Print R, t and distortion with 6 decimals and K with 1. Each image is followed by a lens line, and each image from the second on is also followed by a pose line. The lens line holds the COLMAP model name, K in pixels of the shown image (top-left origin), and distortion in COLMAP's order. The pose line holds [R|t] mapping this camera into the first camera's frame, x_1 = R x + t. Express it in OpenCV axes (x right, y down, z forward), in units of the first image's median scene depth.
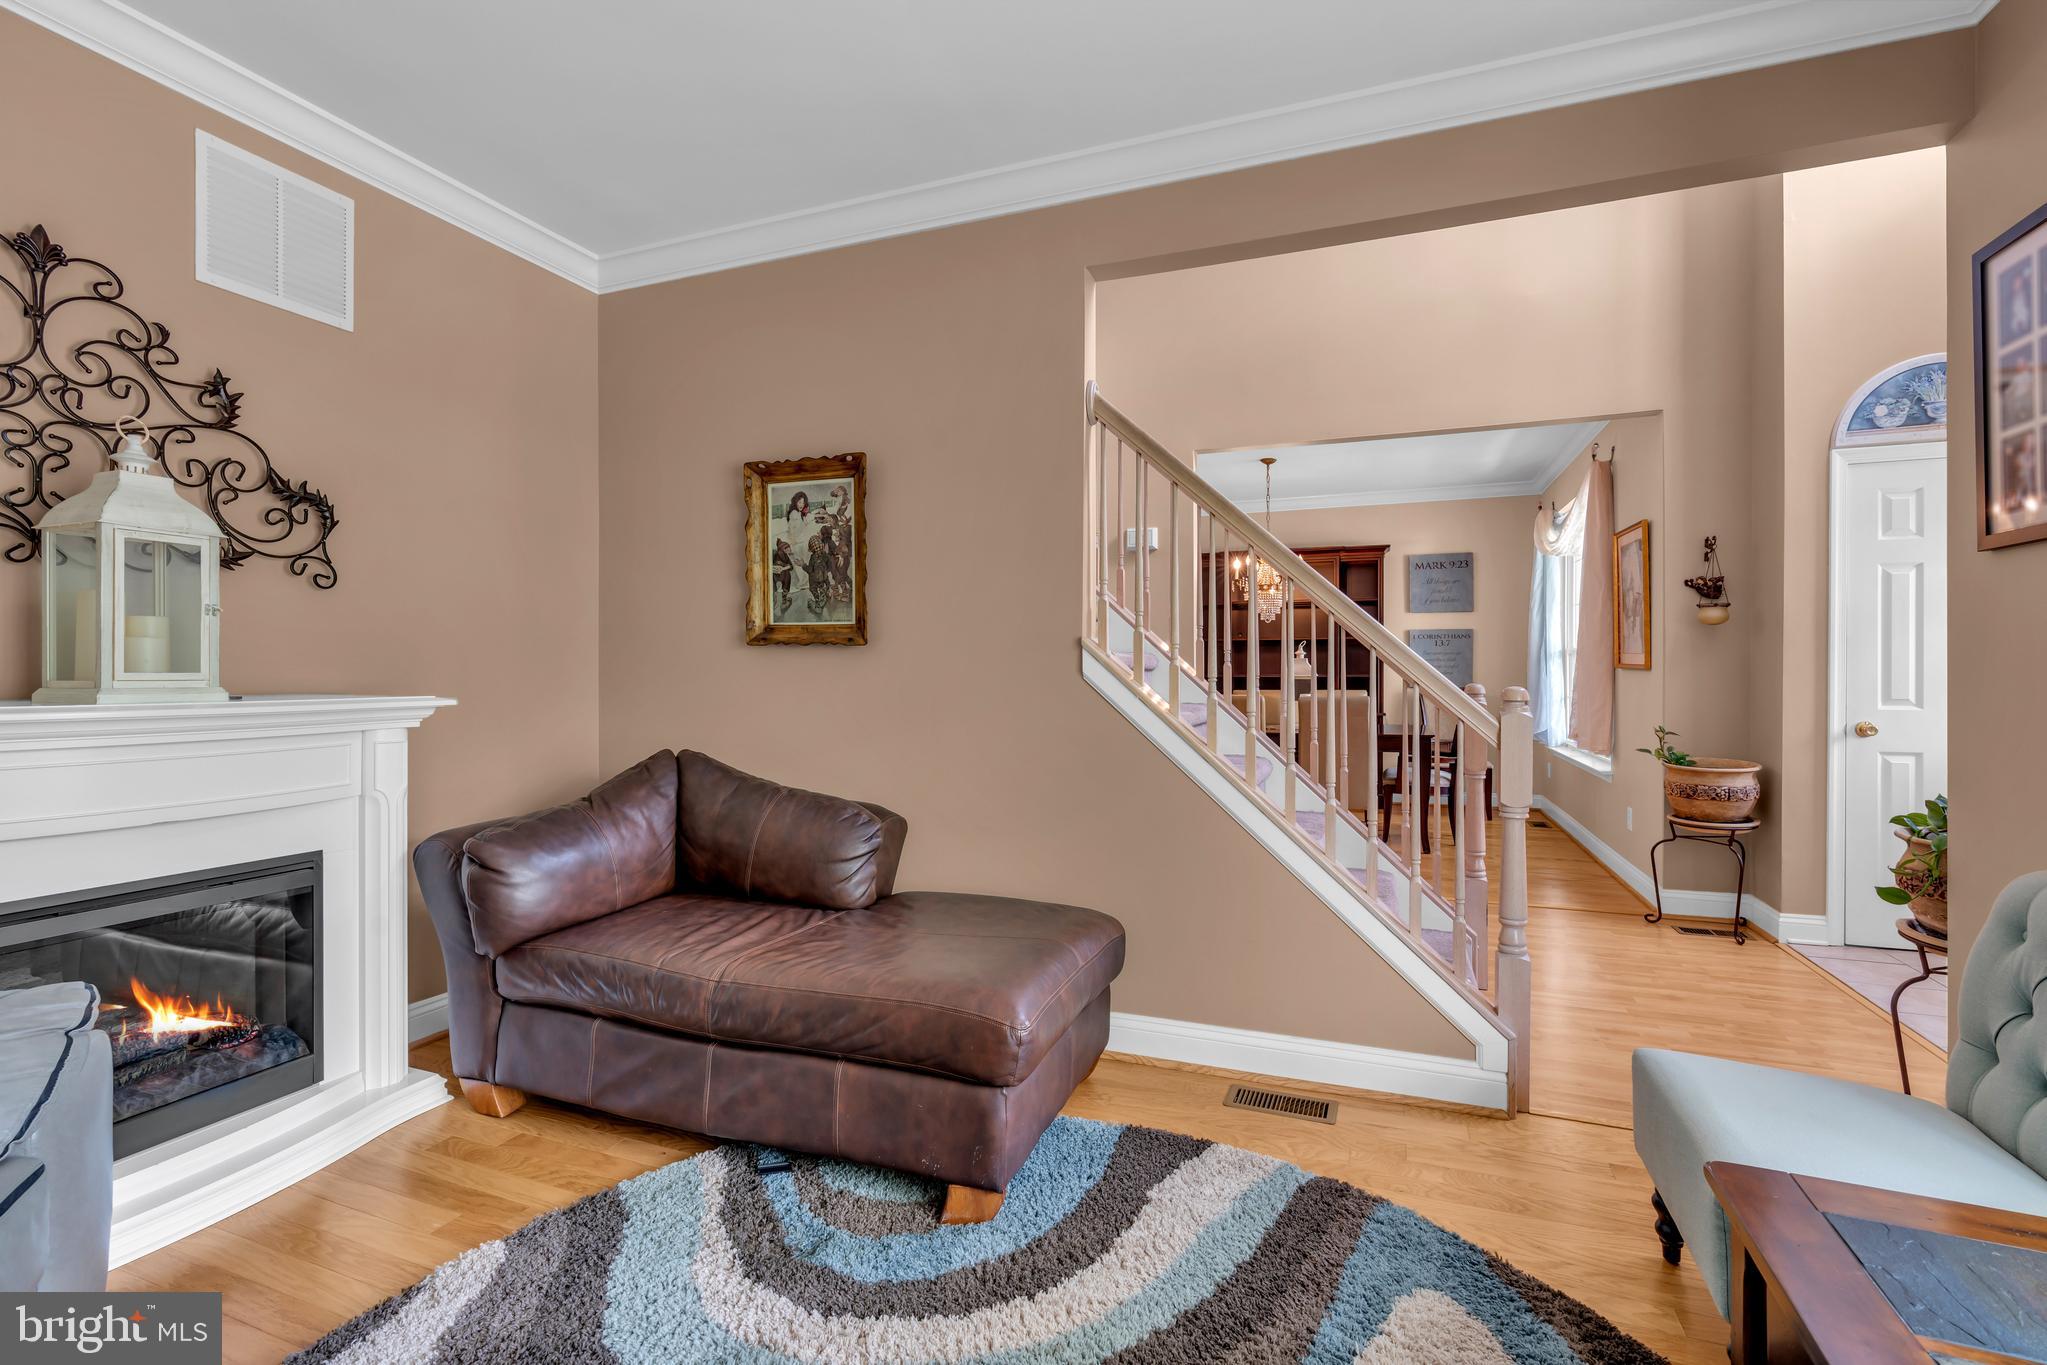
lens RADIAL K [[918.8, 0, 1025.1], [0, 918.8, 671.6], [0, 0, 1]] dist [-0.008927, 0.003537]
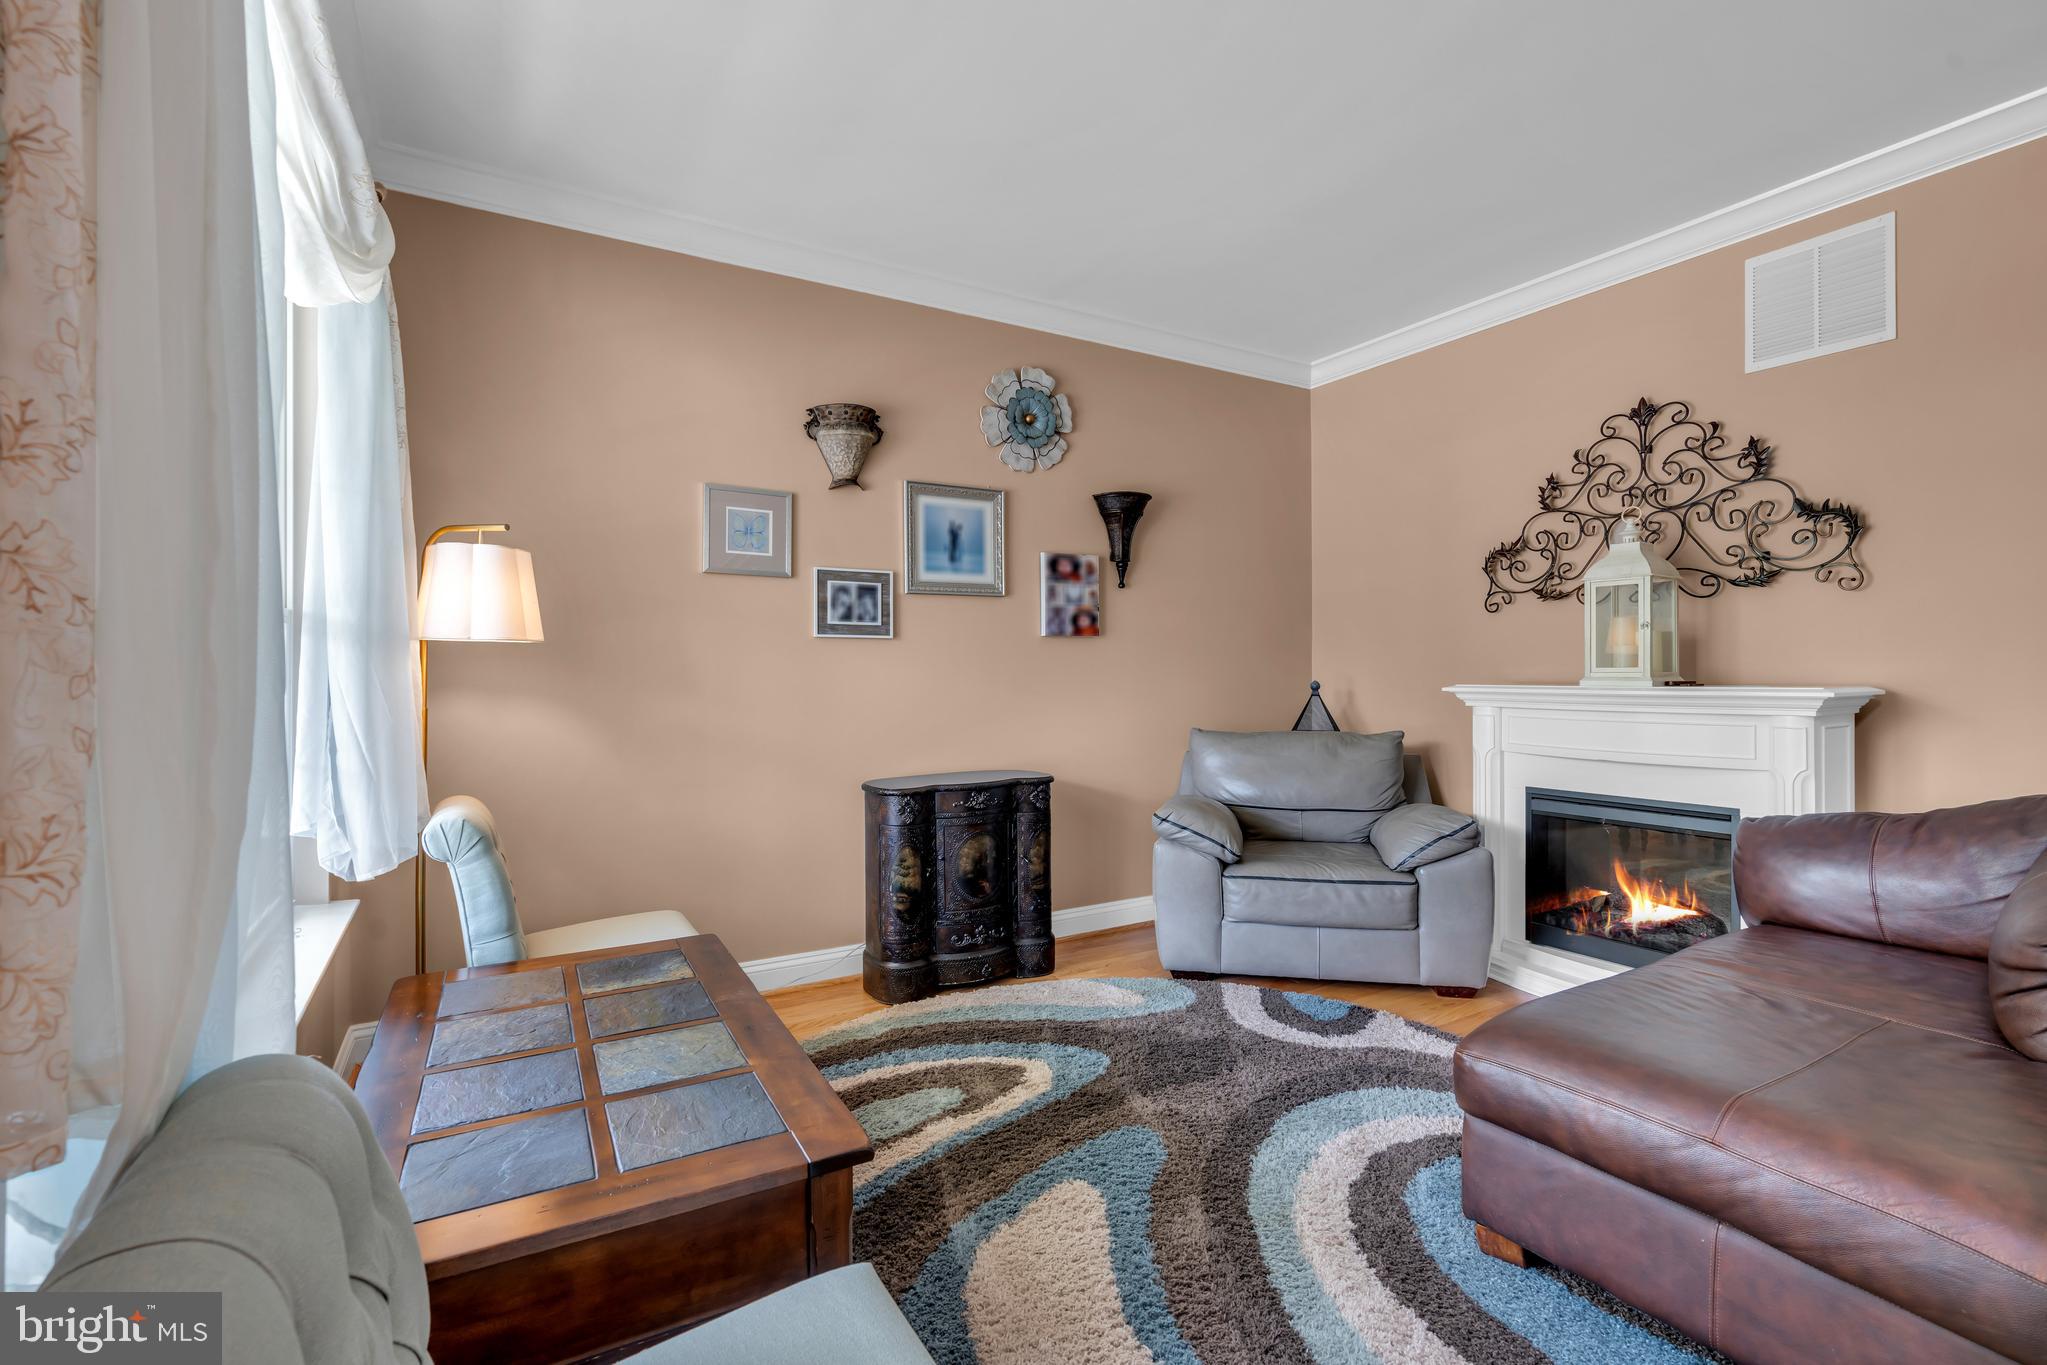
lens RADIAL K [[918.8, 0, 1025.5], [0, 918.8, 676.5], [0, 0, 1]] dist [-0.008927, 0.003537]
pose [[-0.612278, 0.005818, -0.790621, 0.781807], [0.007036, 0.999973, 0.001909, 0.005484], [0.790611, -0.004394, -0.612303, 0.958950]]
